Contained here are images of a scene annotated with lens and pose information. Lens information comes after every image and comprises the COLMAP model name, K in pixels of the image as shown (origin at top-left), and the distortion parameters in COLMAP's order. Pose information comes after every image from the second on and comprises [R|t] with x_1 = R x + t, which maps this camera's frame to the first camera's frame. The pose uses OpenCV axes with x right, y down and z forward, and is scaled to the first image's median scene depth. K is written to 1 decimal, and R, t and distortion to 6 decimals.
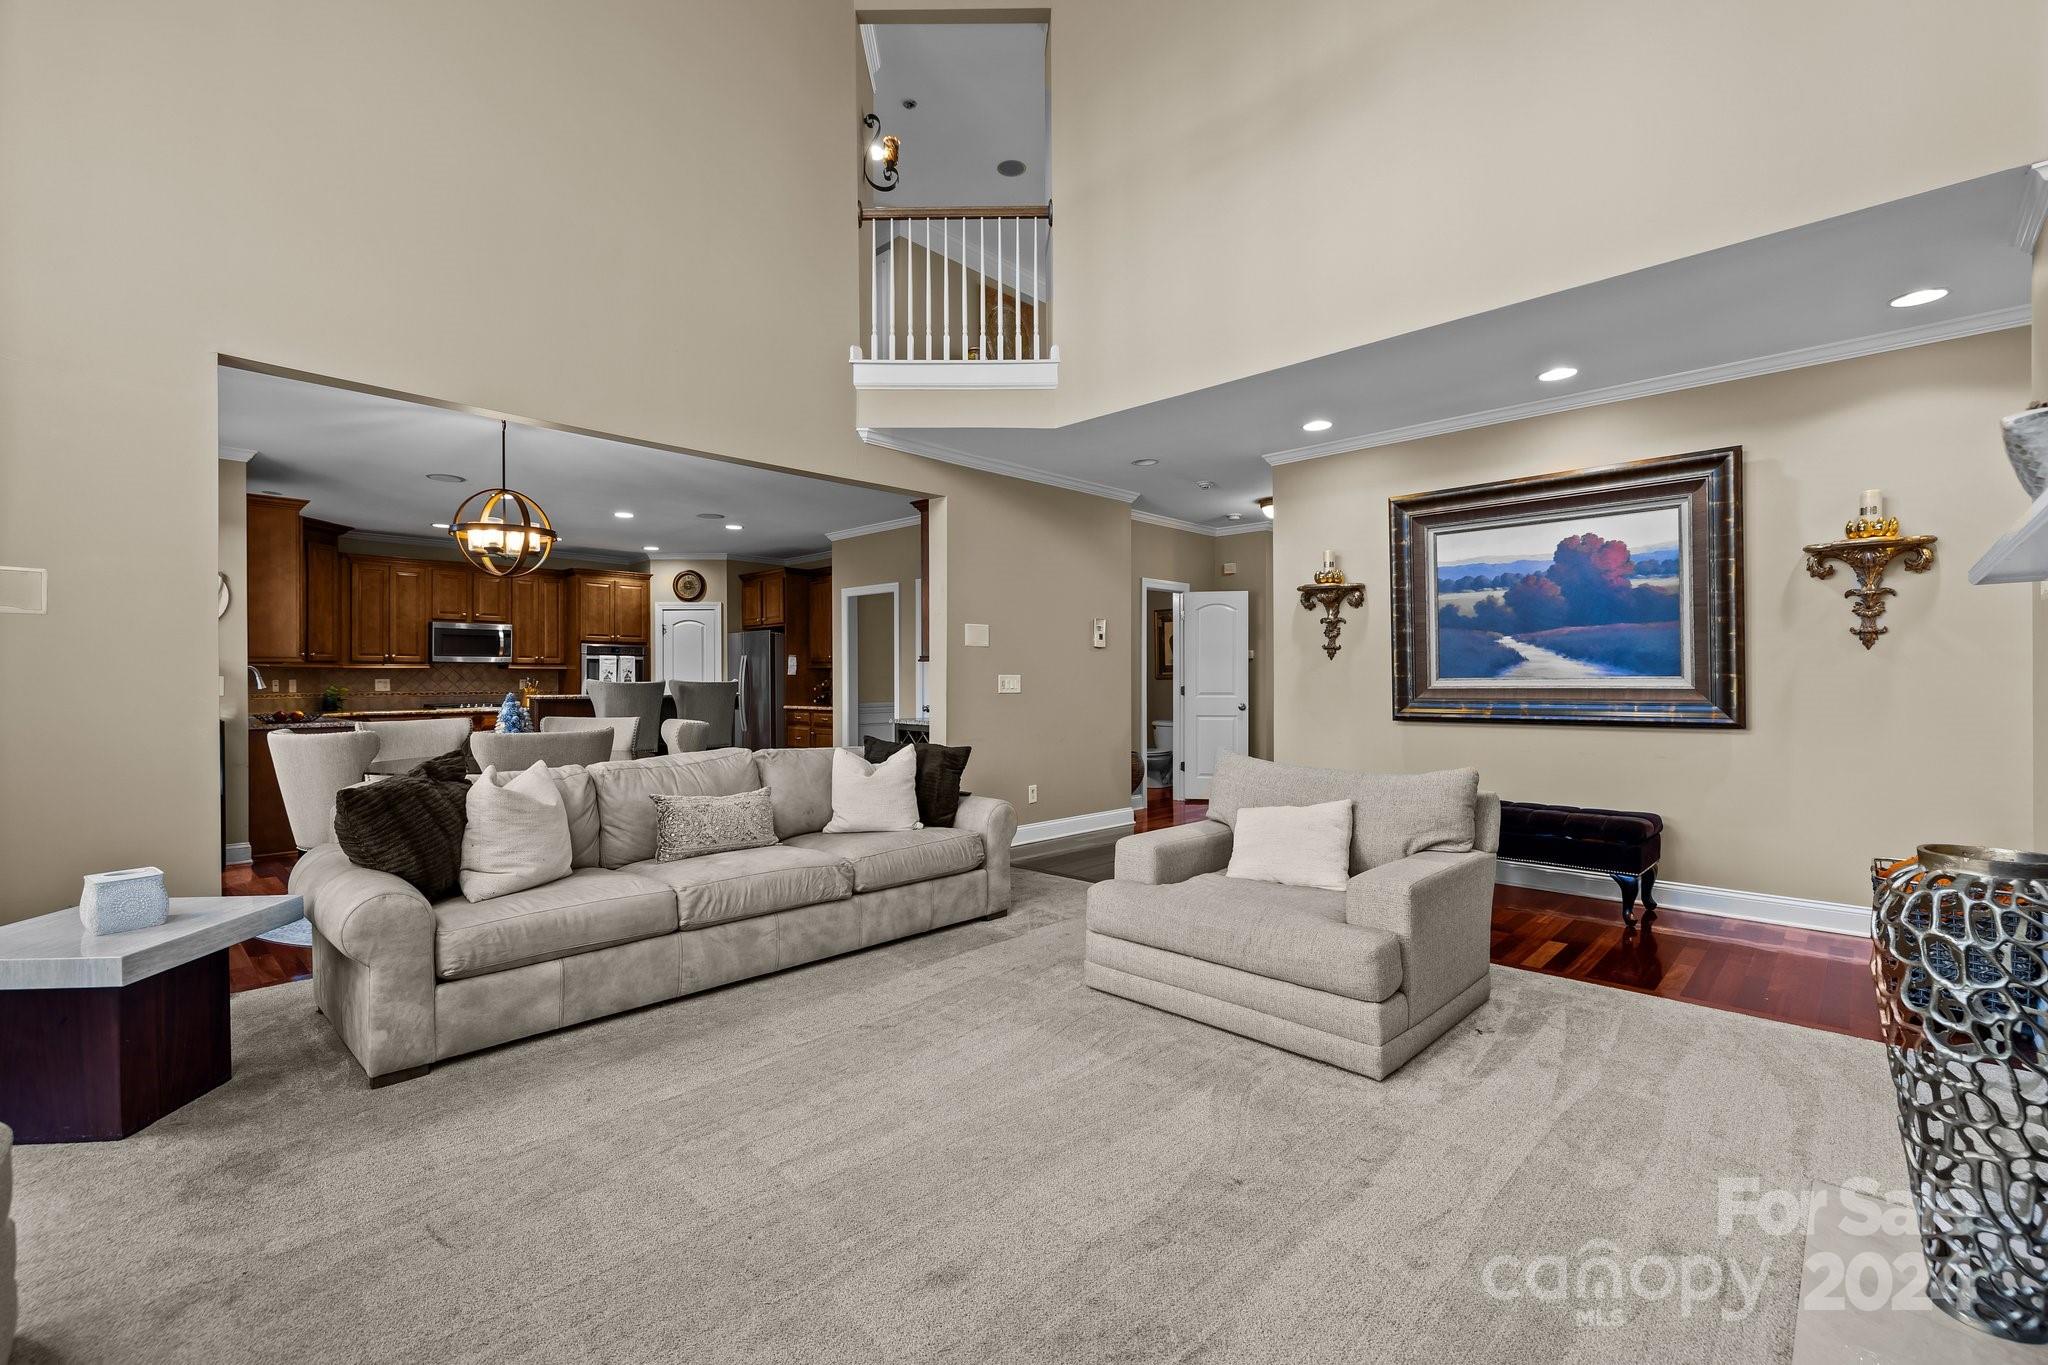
lens RADIAL K [[874.3, 0, 1012.2], [0, 874.3, 678.9], [0, 0, 1]] dist [0.003638, -0.000887]
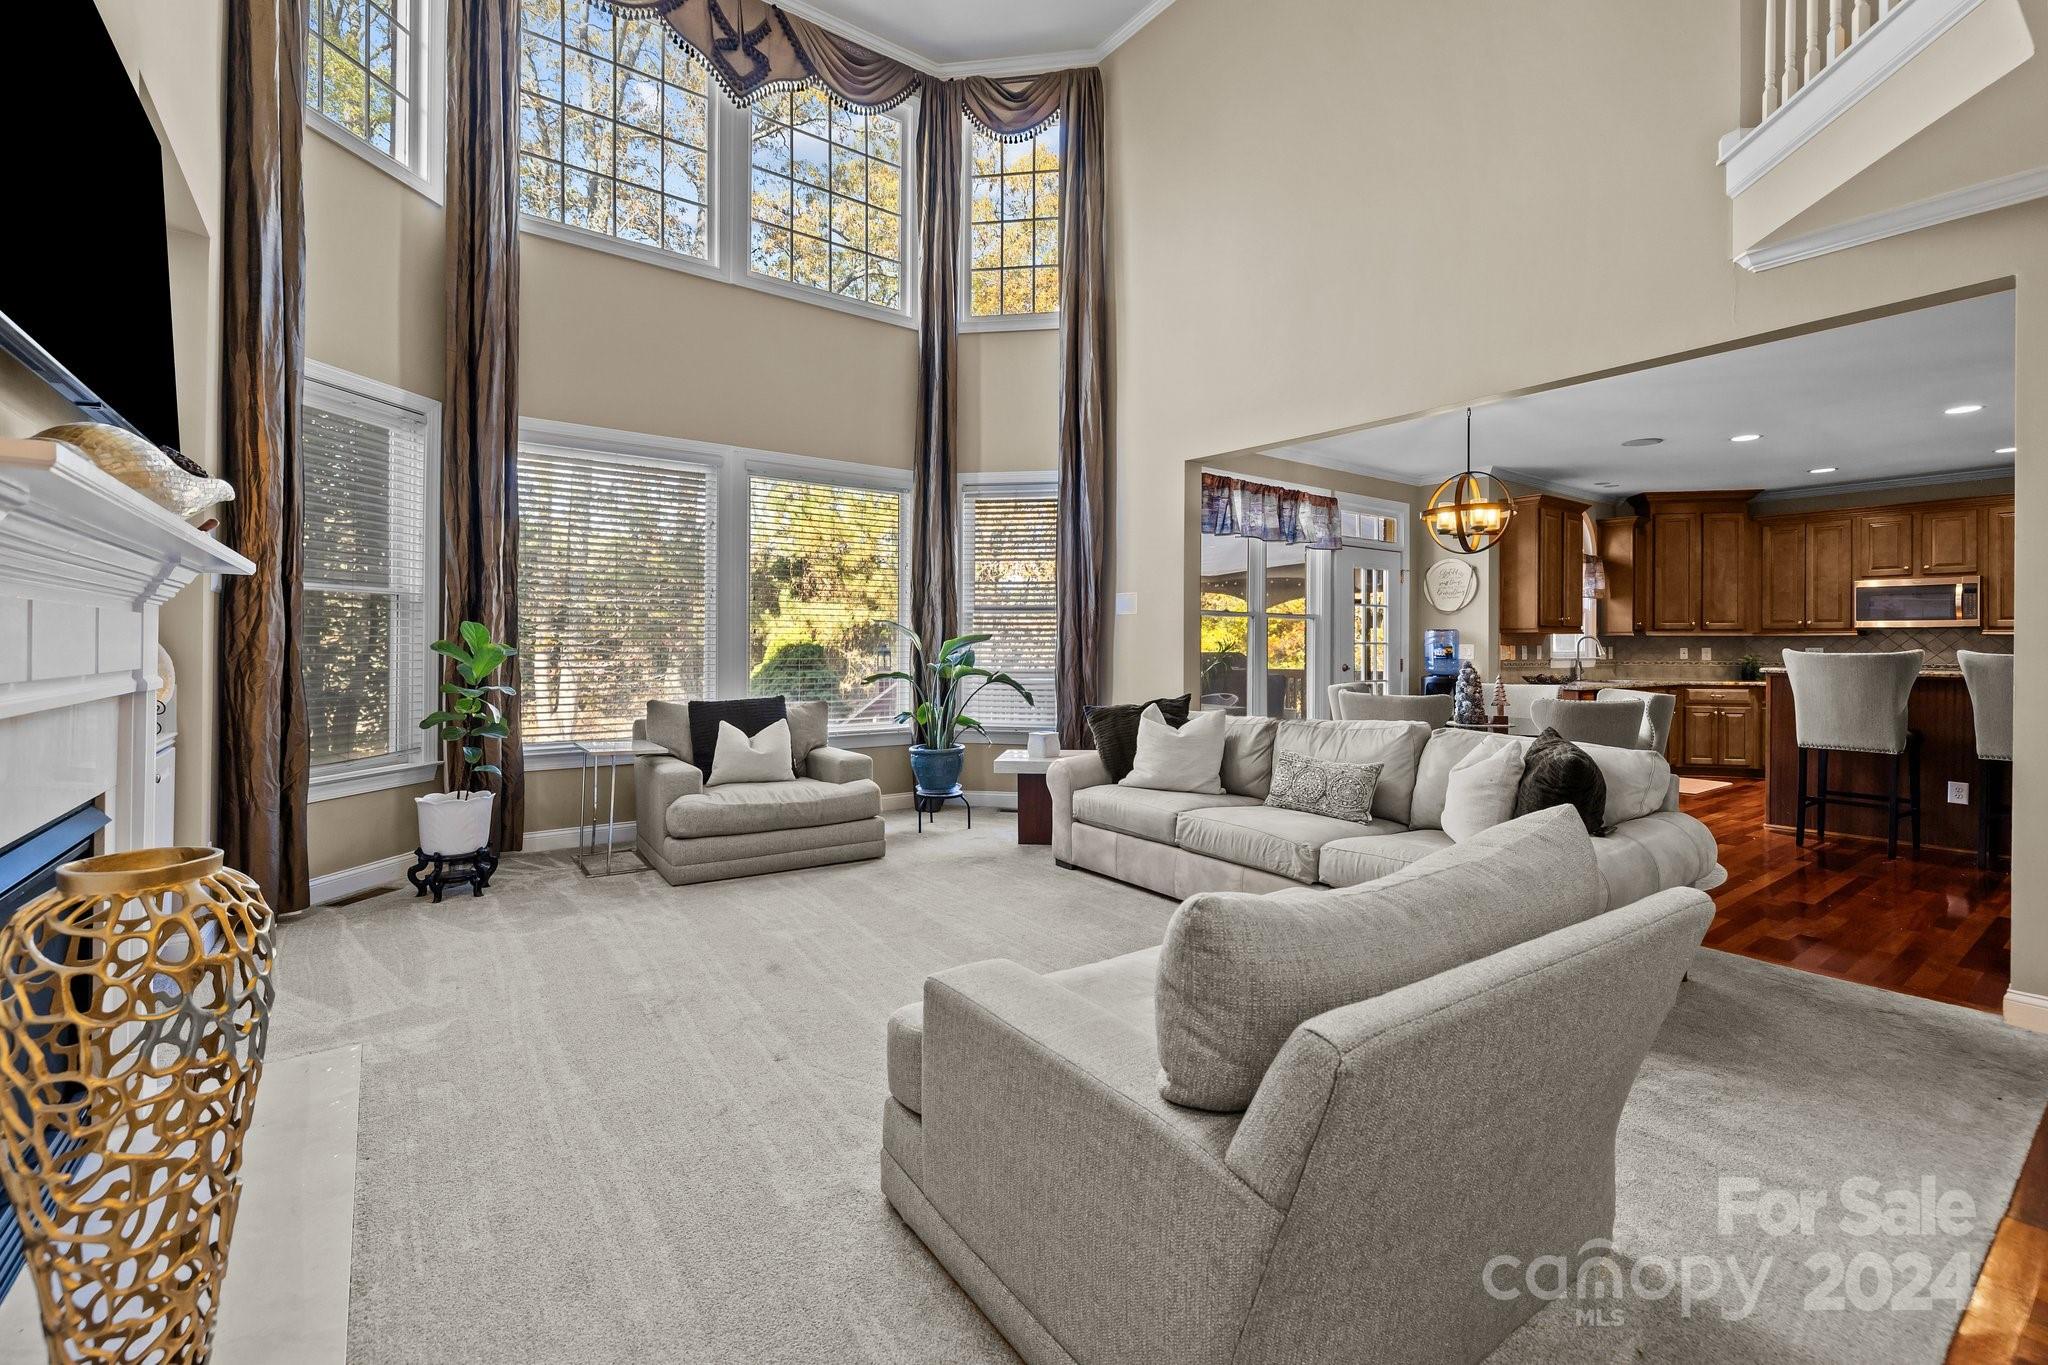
lens RADIAL K [[874.3, 0, 1016.0], [0, 874.3, 644.3], [0, 0, 1]] dist [0.003638, -0.000887]
pose [[-0.170059, 0.000755, -0.985434, 0.529446], [-0.003659, 0.999992, 0.001397, -0.002864], [0.985427, 0.003843, -0.170055, 0.578099]]
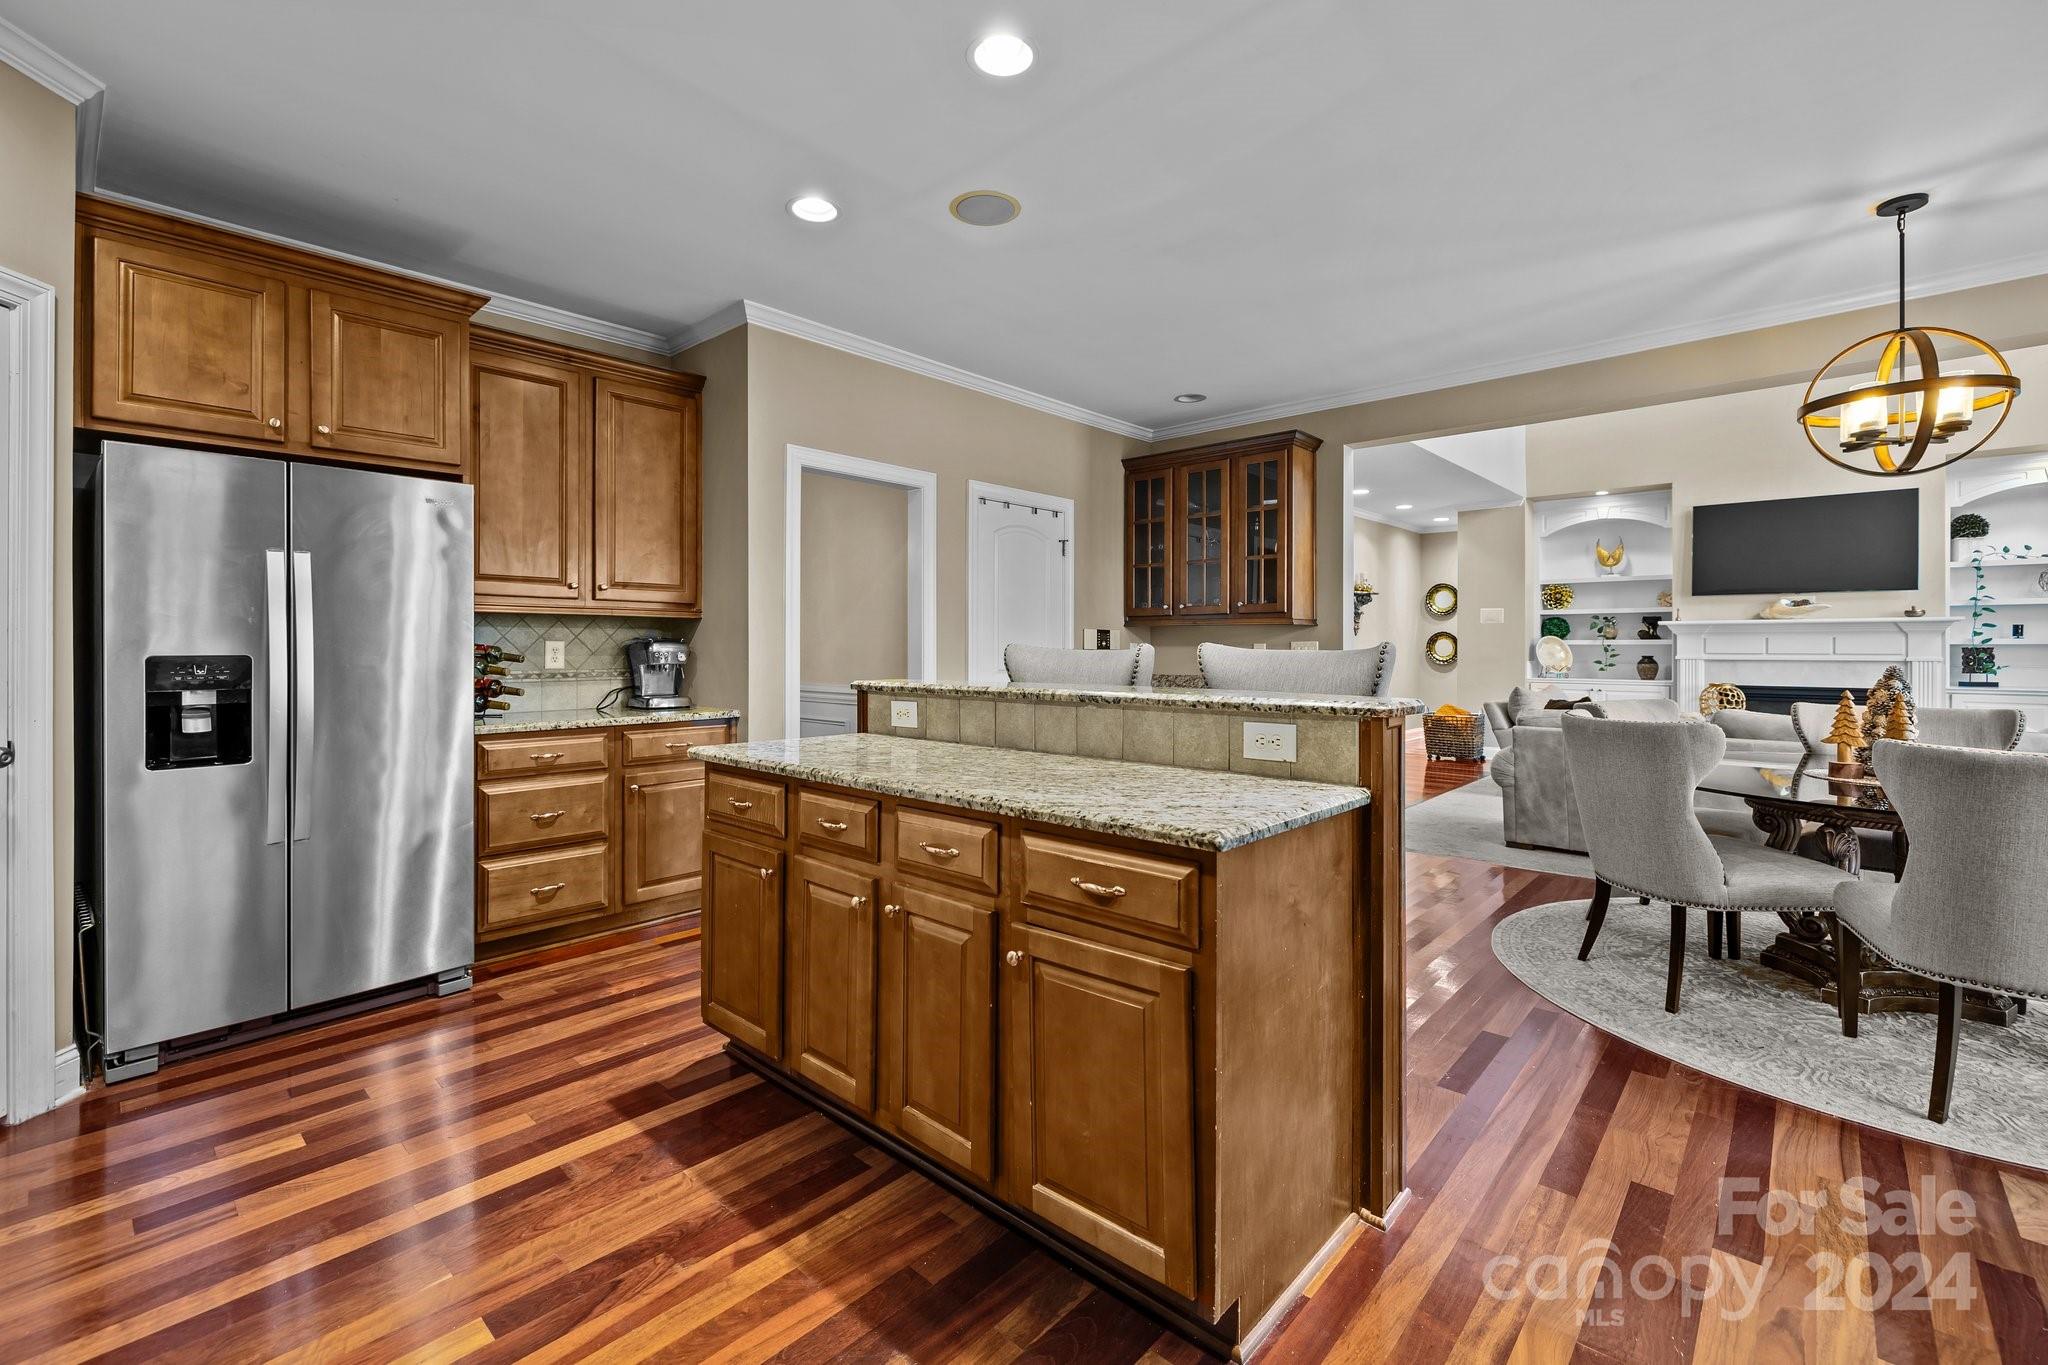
lens RADIAL K [[874.3, 0, 1016.8], [0, 874.3, 645.8], [0, 0, 1]] dist [0.003638, -0.000887]
pose [[-0.024996, 0.004922, 0.999675, -1.080692], [0.000084, 0.999988, -0.004921, 0.004057], [-0.999688, -0.000039, -0.024996, 1.492816]]
